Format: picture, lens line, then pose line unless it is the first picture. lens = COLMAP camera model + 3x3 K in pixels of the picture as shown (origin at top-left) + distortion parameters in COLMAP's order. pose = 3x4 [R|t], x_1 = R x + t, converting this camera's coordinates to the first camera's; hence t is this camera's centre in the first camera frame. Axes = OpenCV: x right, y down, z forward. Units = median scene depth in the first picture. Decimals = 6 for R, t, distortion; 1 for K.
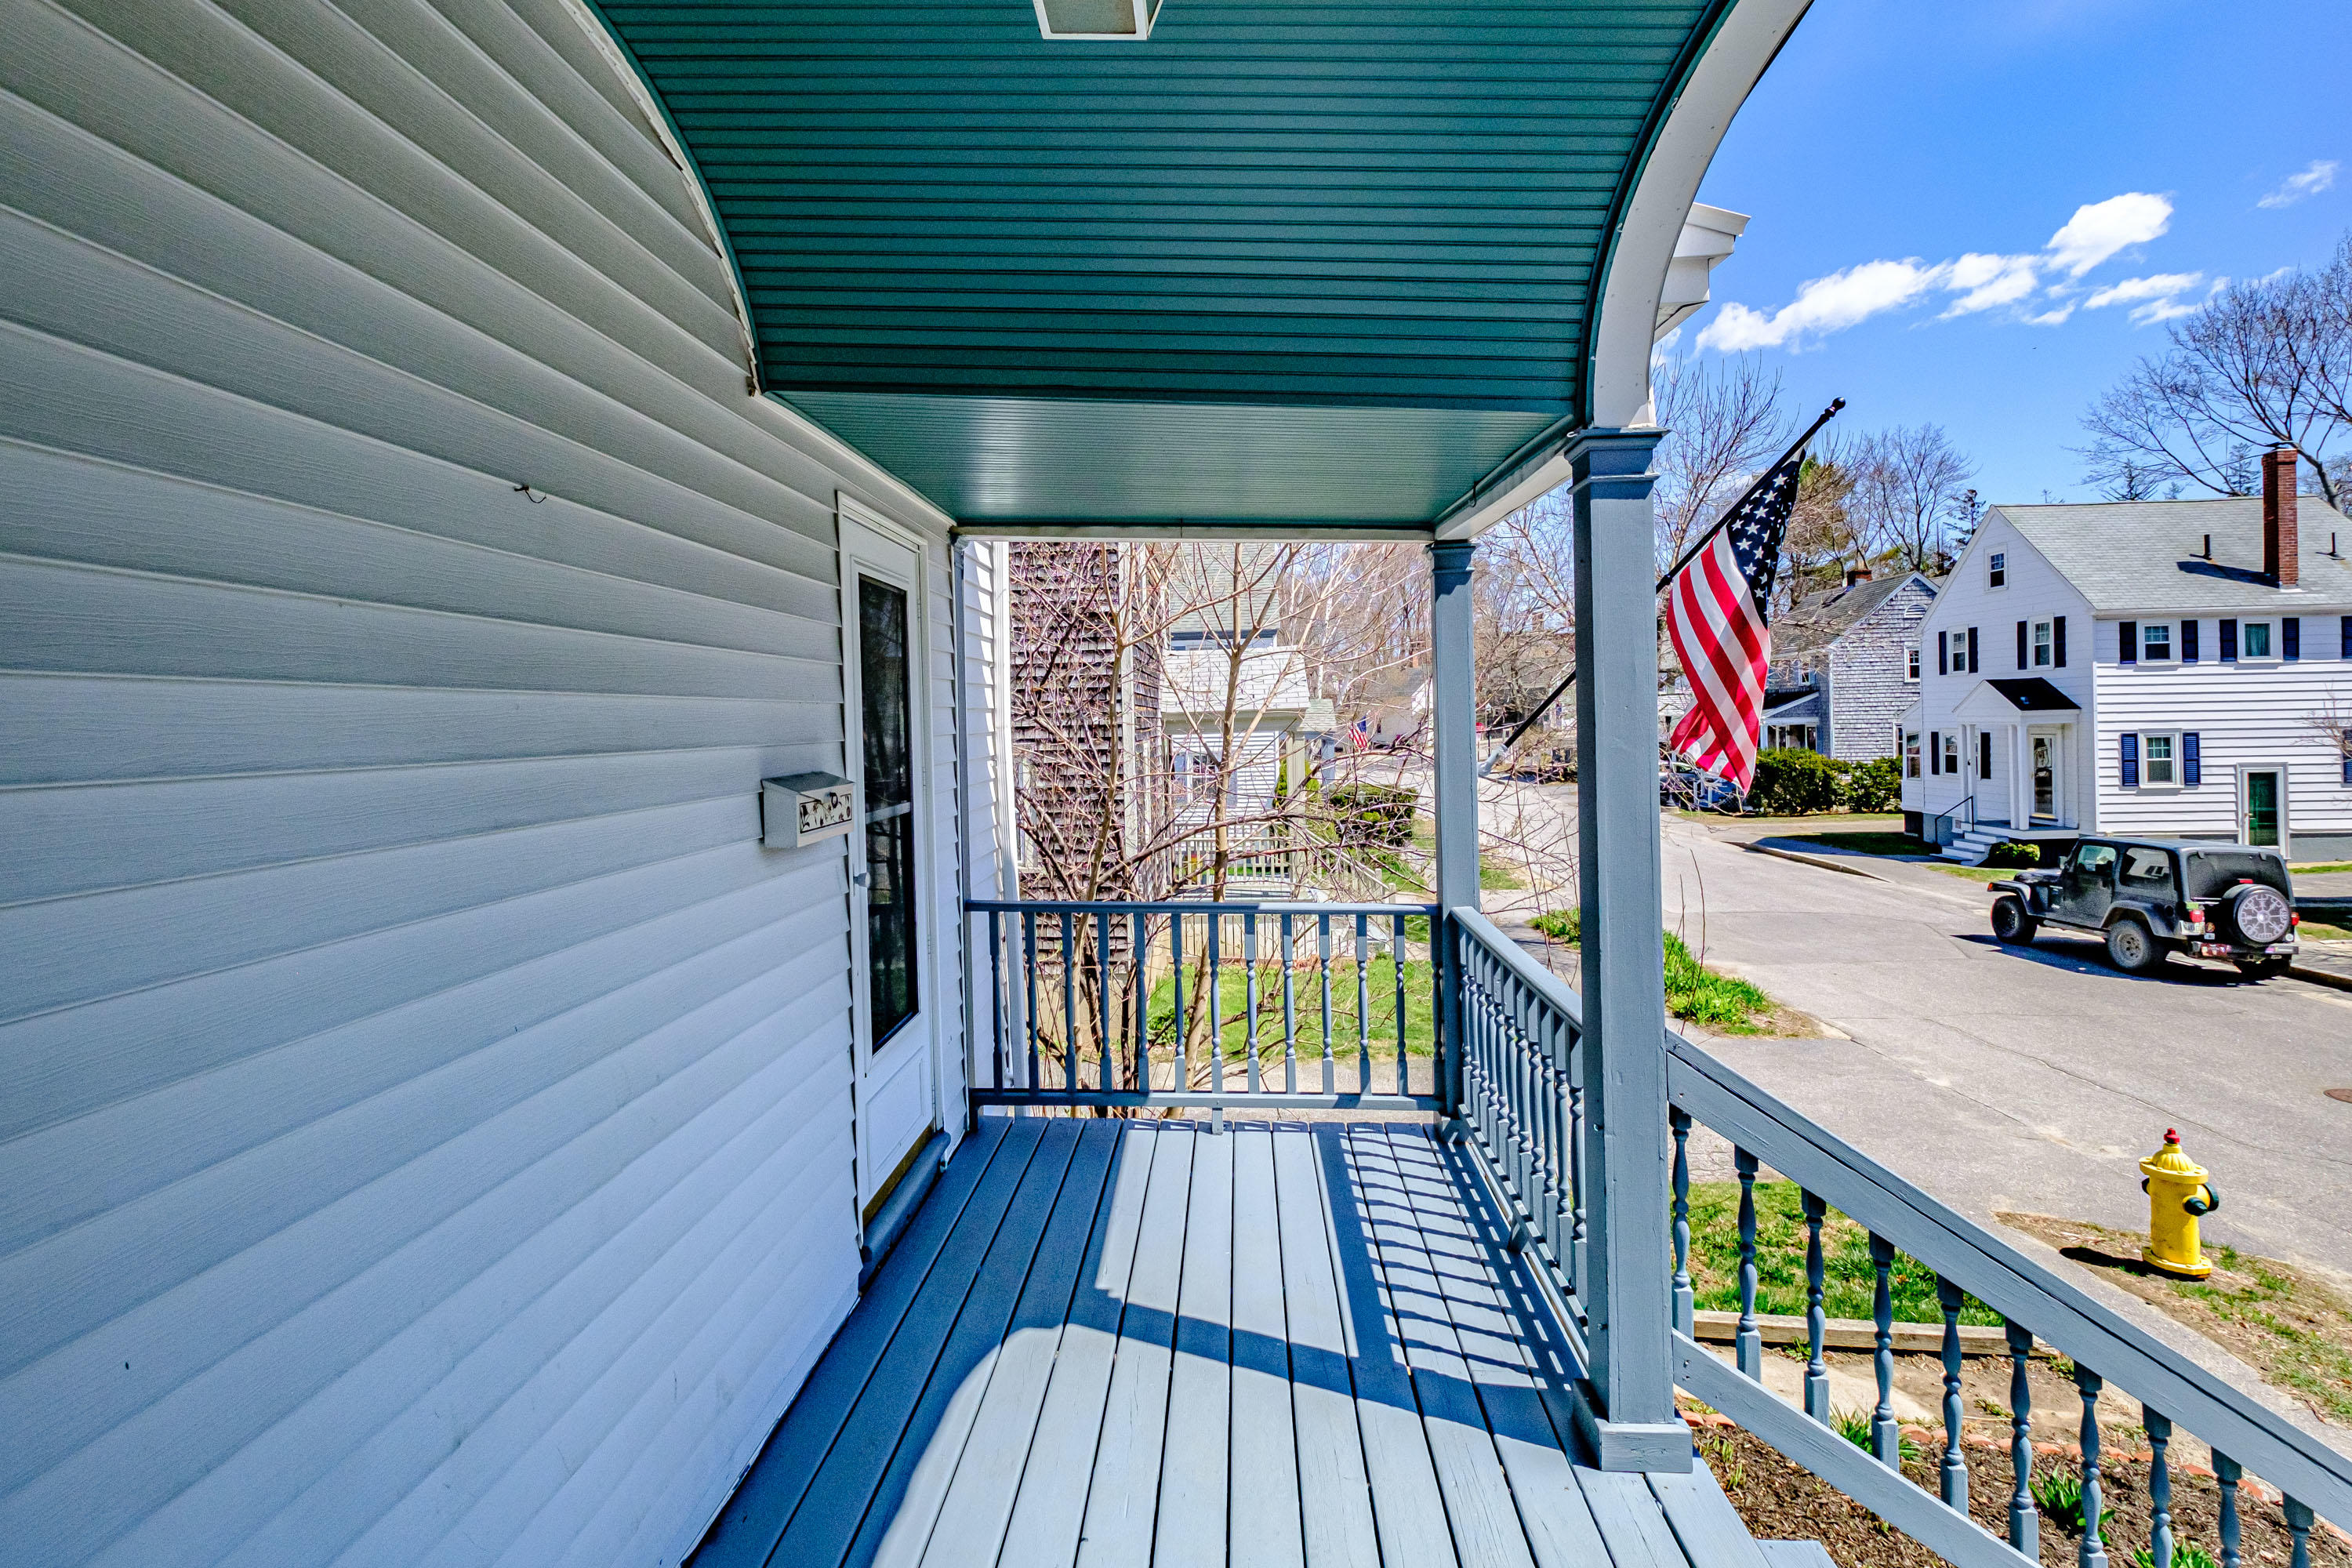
lens RADIAL K [[1177.8, 0, 1170.0], [0, 1177.8, 748.6], [0, 0, 1]] dist [0.018489, -0.020703]
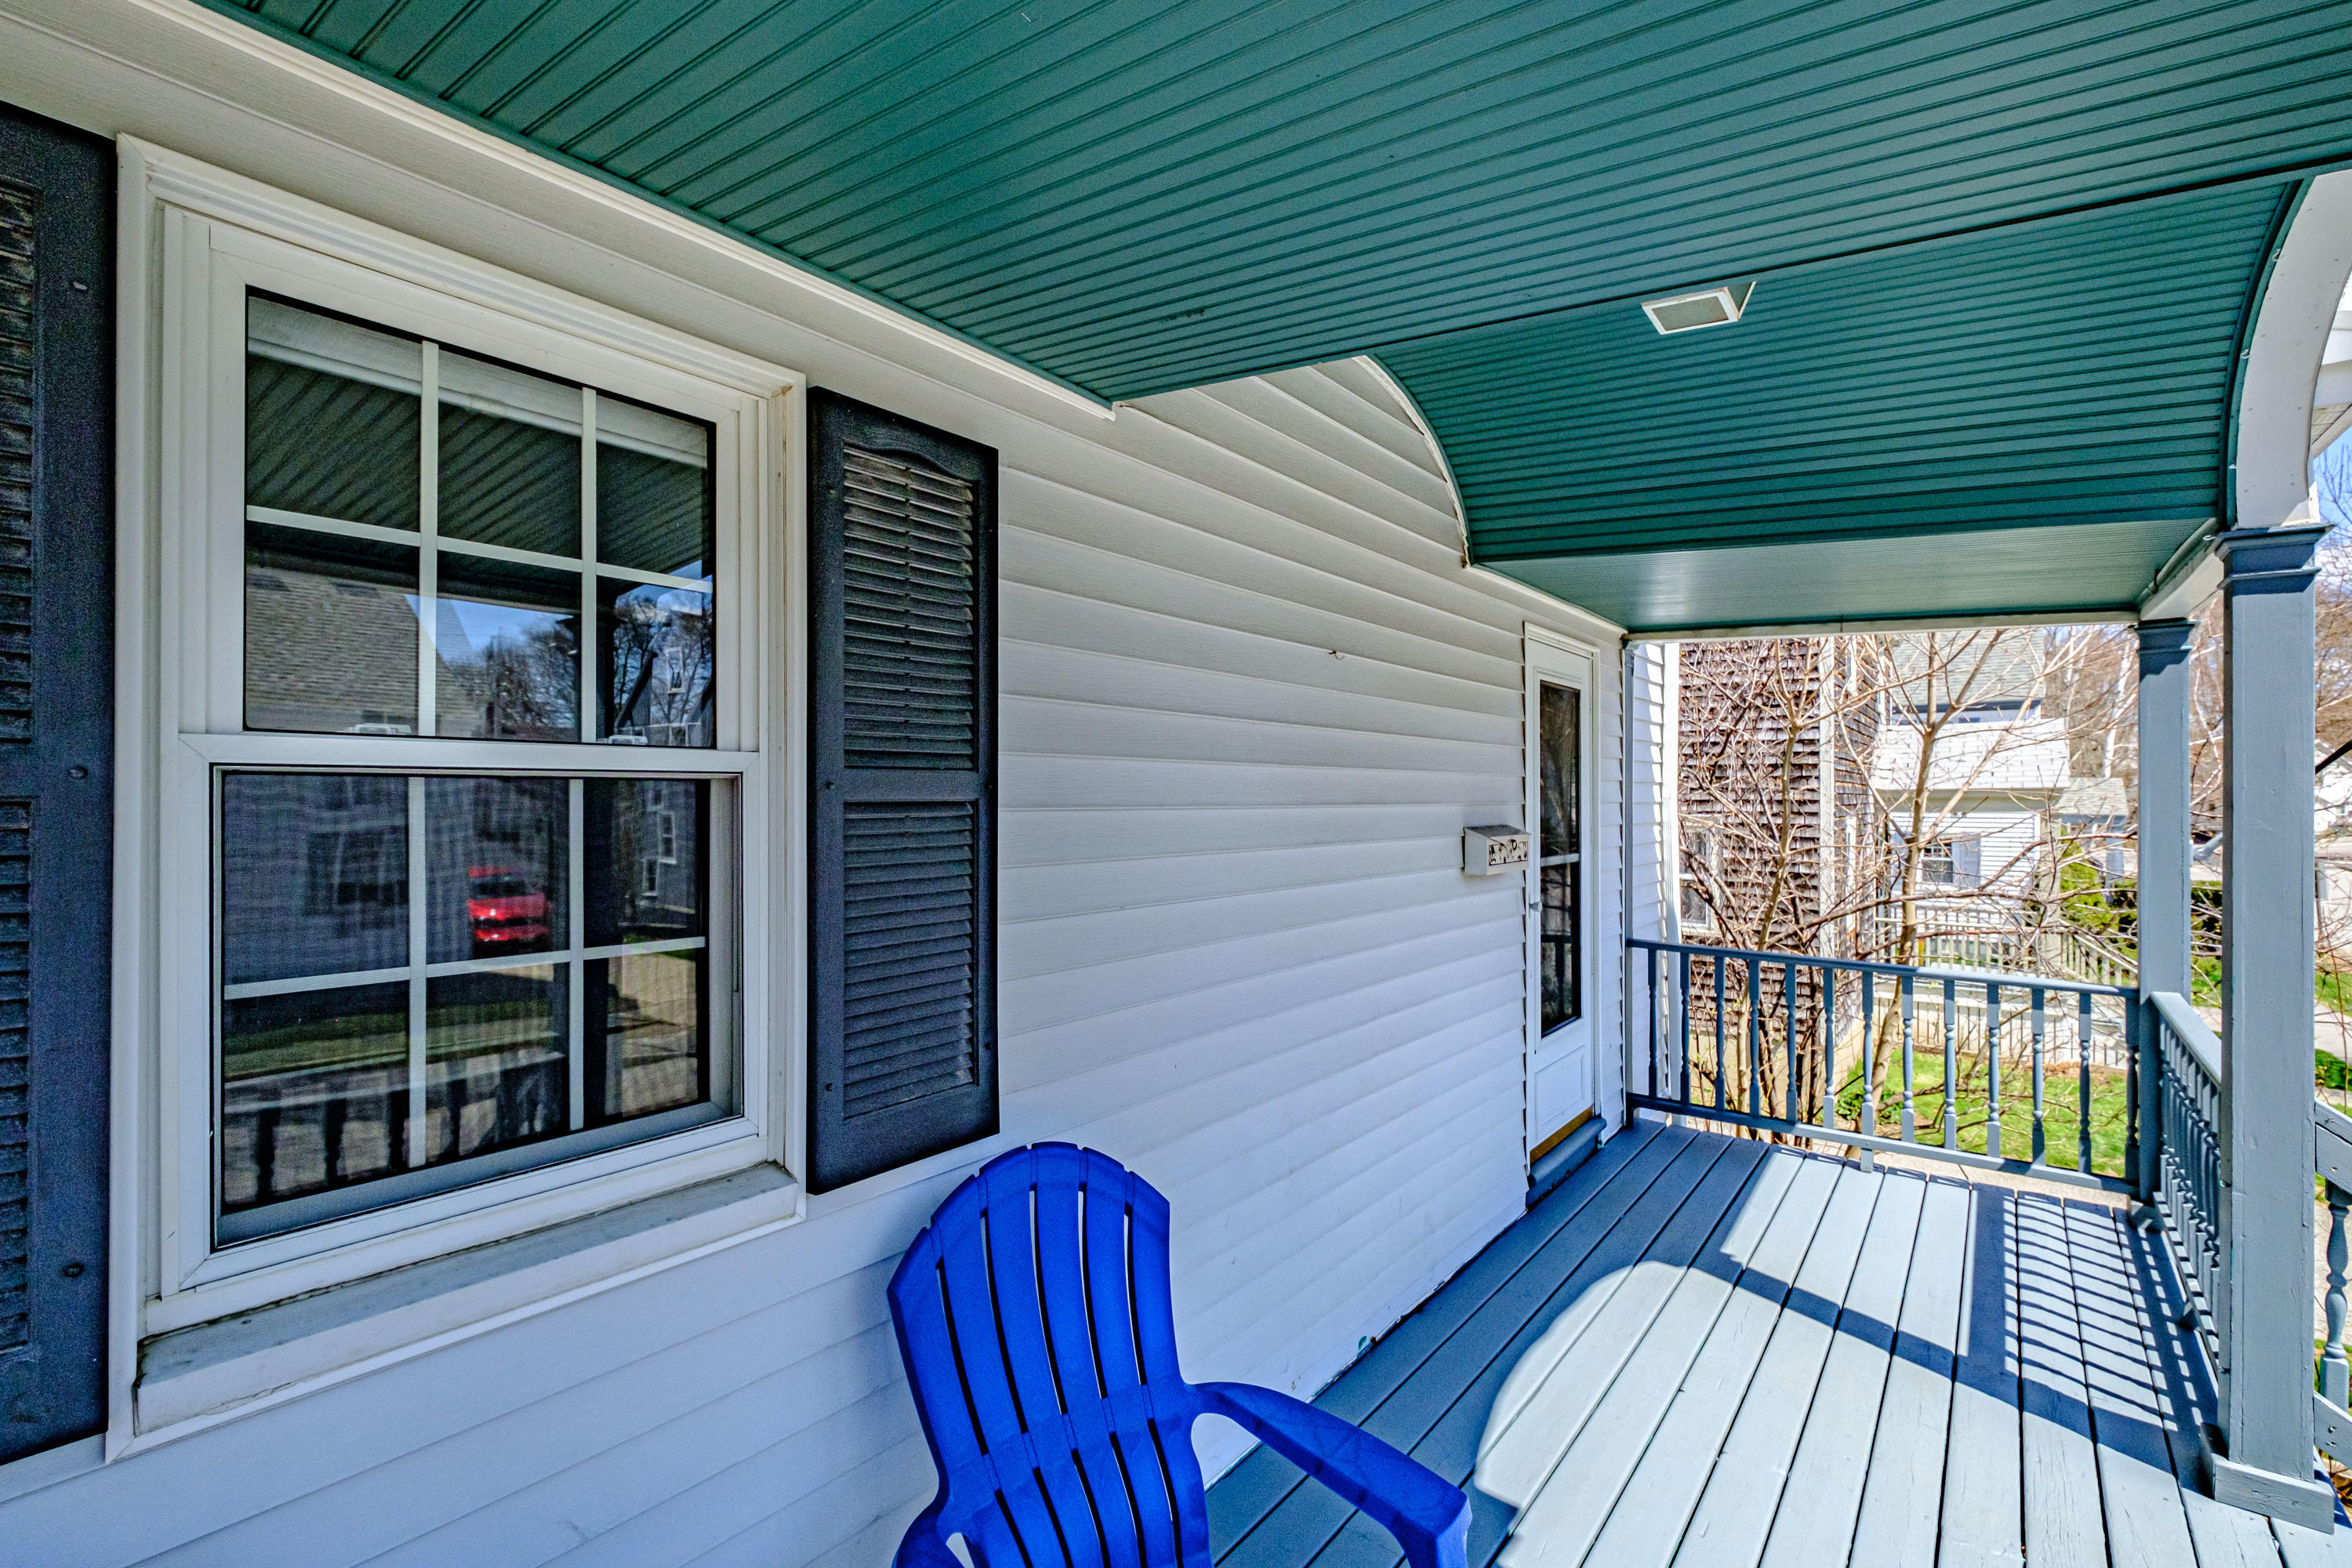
lens RADIAL K [[1019.8, 0, 1155.5], [0, 1019.8, 765.7], [0, 0, 1]] dist [0.000552, -0.001462]
pose [[0.805273, 0.008054, -0.592849, 0.073570], [-0.035995, 0.998727, -0.035325, 0.006066], [0.591810, 0.049786, 0.804538, -0.192852]]
